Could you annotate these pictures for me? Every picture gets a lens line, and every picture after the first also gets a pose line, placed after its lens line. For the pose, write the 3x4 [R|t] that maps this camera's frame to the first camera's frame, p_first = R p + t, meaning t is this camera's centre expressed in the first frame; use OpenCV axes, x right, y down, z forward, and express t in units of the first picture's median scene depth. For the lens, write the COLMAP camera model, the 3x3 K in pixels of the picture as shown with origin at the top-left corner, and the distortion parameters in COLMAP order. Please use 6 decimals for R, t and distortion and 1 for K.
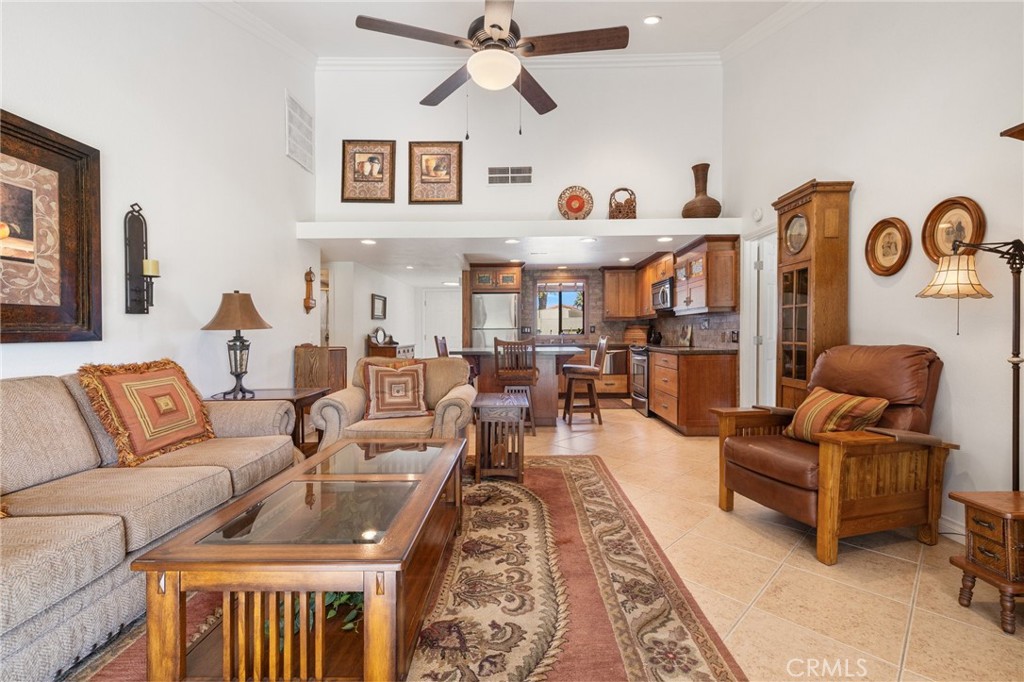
lens RADIAL K [[434.2, 0, 510.0], [0, 434.2, 340.3], [0, 0, 1]] dist [0.001598, 0.000129]
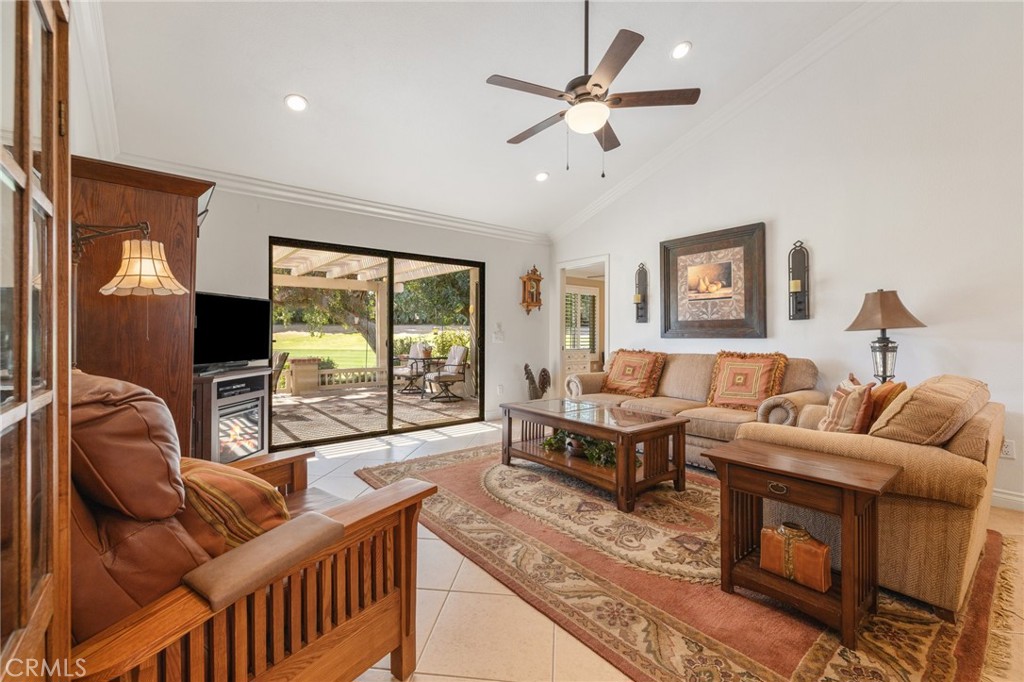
lens RADIAL K [[427.8, 0, 513.3], [0, 427.8, 330.5], [0, 0, 1]] dist [0.002032, 0.000029]
pose [[-0.764865, -0.000239, -0.644190, 0.572897], [-0.008477, 0.999917, 0.009694, -0.025727], [0.644135, 0.012875, -0.764804, 1.158752]]
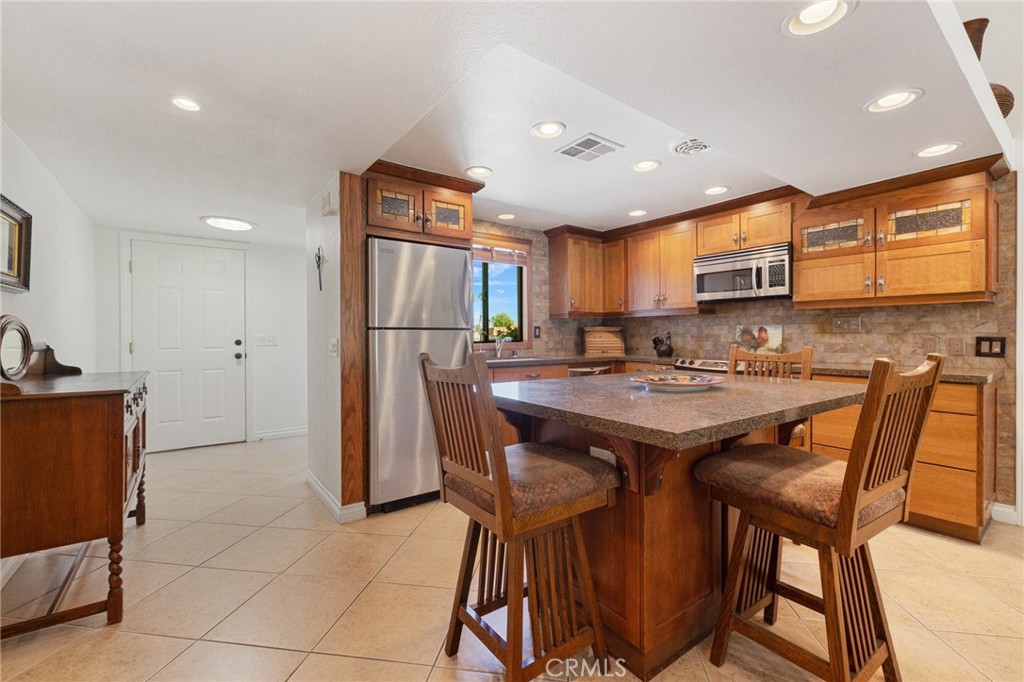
lens RADIAL K [[438.2, 0, 511.1], [0, 438.2, 335.2], [0, 0, 1]] dist [-0.000896, -0.000124]
pose [[0.797473, 0.004582, 0.603338, -0.467127], [0.007724, 0.999812, -0.017802, -0.025265], [-0.603306, 0.018857, 0.797287, 1.305056]]
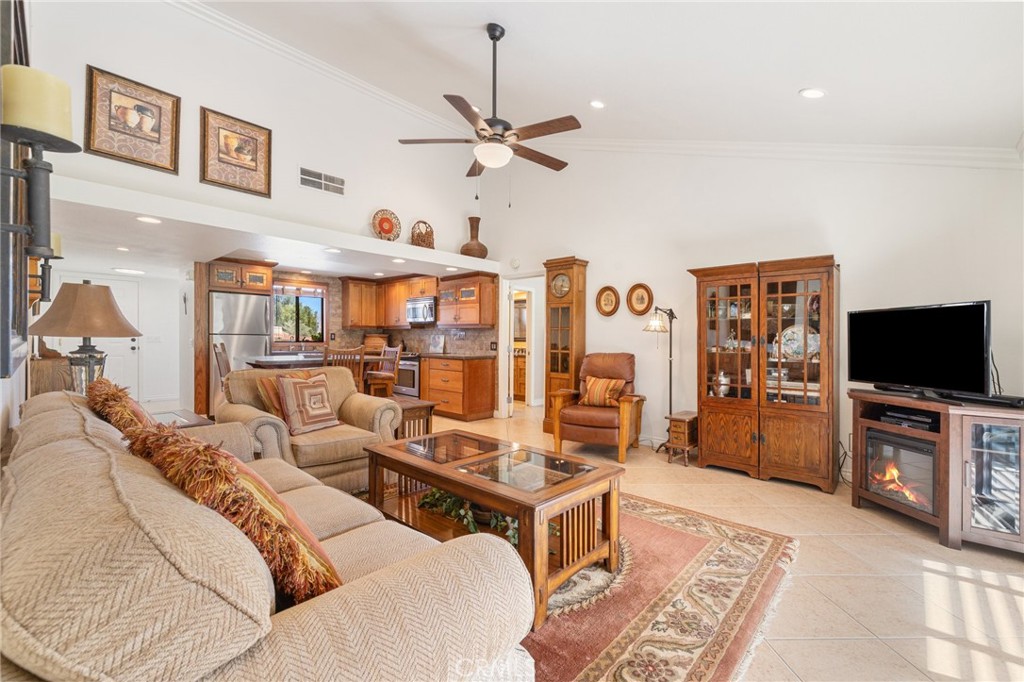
lens RADIAL K [[437.1, 0, 510.9], [0, 437.1, 343.5], [0, 0, 1]] dist [0.003010, -0.000179]
pose [[0.673179, 0.008262, 0.739434, -0.673859], [-0.005484, 0.999966, -0.006180, -0.012175], [-0.739459, 0.000105, 0.673201, 0.018840]]
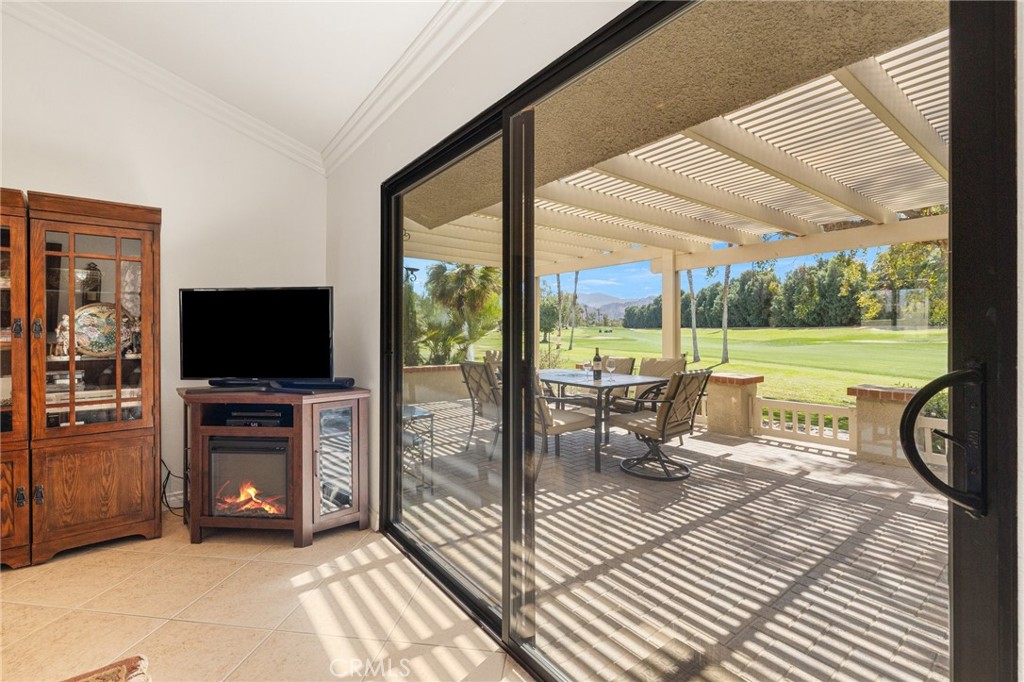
lens RADIAL K [[442.2, 0, 501.9], [0, 442.2, 326.8], [0, 0, 1]] dist [0.004265, -0.000322]
pose [[-0.605572, 0.010961, 0.795715, -0.379905], [0.014383, 0.999893, -0.002827, -0.018513], [-0.795661, 0.009732, -0.605664, 0.139085]]
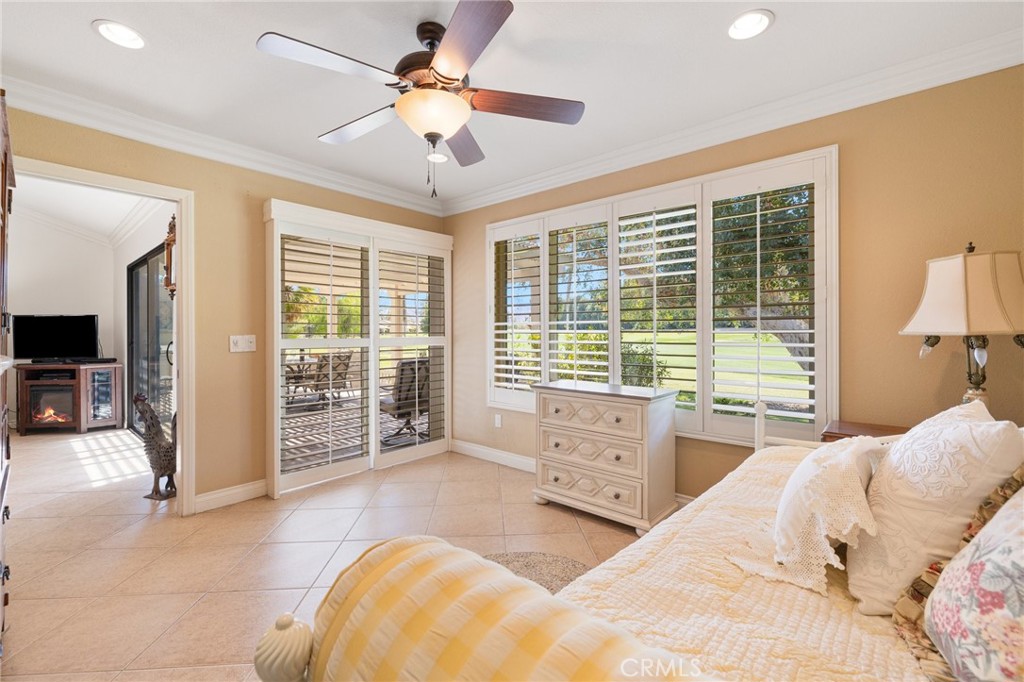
lens RADIAL K [[438.2, 0, 511.1], [0, 438.2, 335.2], [0, 0, 1]] dist [-0.000896, -0.000124]
pose [[-0.748783, -0.001474, 0.662814, -1.711101], [0.010620, 0.999842, 0.014222, -0.022781], [-0.662730, 0.017689, -0.748649, 0.110707]]
